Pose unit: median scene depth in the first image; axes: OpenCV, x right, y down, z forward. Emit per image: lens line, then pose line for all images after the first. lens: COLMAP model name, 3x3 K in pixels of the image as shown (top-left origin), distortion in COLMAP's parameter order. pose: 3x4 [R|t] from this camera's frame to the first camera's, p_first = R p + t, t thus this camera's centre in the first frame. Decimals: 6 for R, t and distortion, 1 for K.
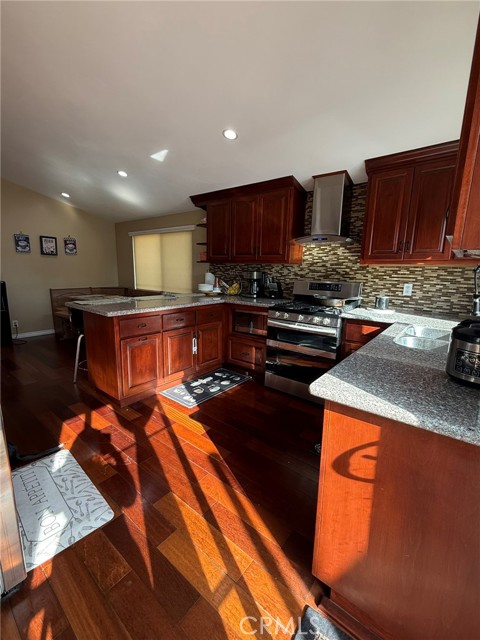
lens RADIAL K [[280.5, 0, 240.2], [0, 280.5, 321.0], [0, 0, 1]] dist [-0.009515, 0.000365]
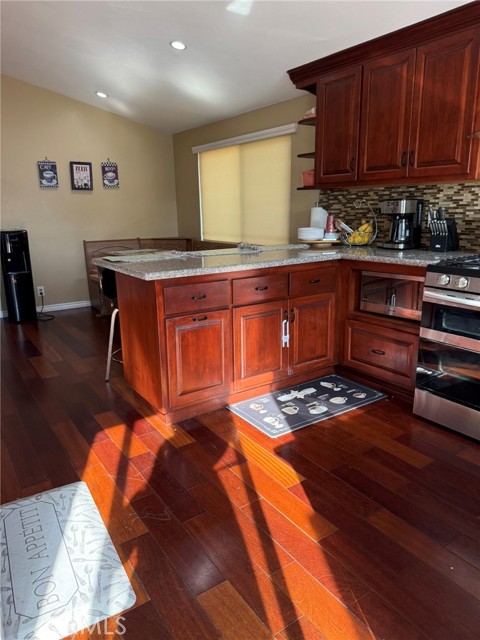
lens RADIAL K [[456.2, 0, 233.2], [0, 456.2, 319.7], [0, 0, 1]] dist [0.052142, -0.064472]
pose [[0.952214, 0.035893, -0.303315, 0.020953], [-0.018379, 0.998005, 0.060404, 0.004975], [0.304878, -0.051943, 0.950974, 0.065086]]
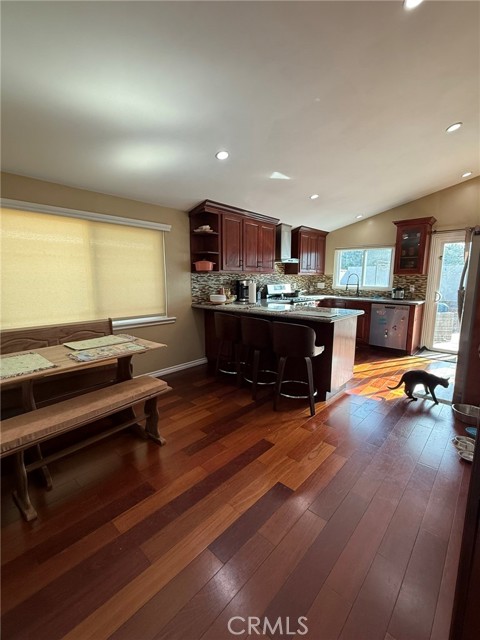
lens RADIAL K [[280.5, 0, 240.3], [0, 280.5, 323.0], [0, 0, 1]] dist [-0.009515, 0.000365]
pose [[0.068609, -0.181794, 0.980940, -1.374420], [0.178021, 0.969707, 0.167261, -0.233865], [-0.981632, 0.163153, 0.098893, 1.064046]]
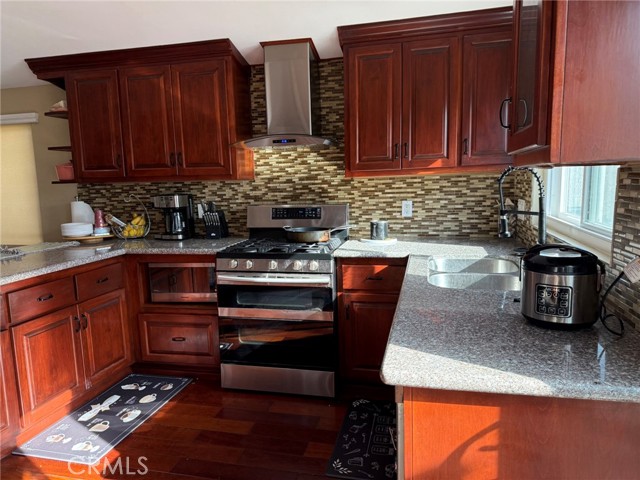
lens RADIAL K [[456.2, 0, 318.2], [0, 456.2, 242.9], [0, 0, 1]] dist [0.052142, -0.064472]
pose [[0.901041, -0.100988, 0.421813, -0.107096], [0.123144, 0.992060, -0.025538, -0.019752], [-0.415885, 0.074954, 0.906323, 0.024513]]
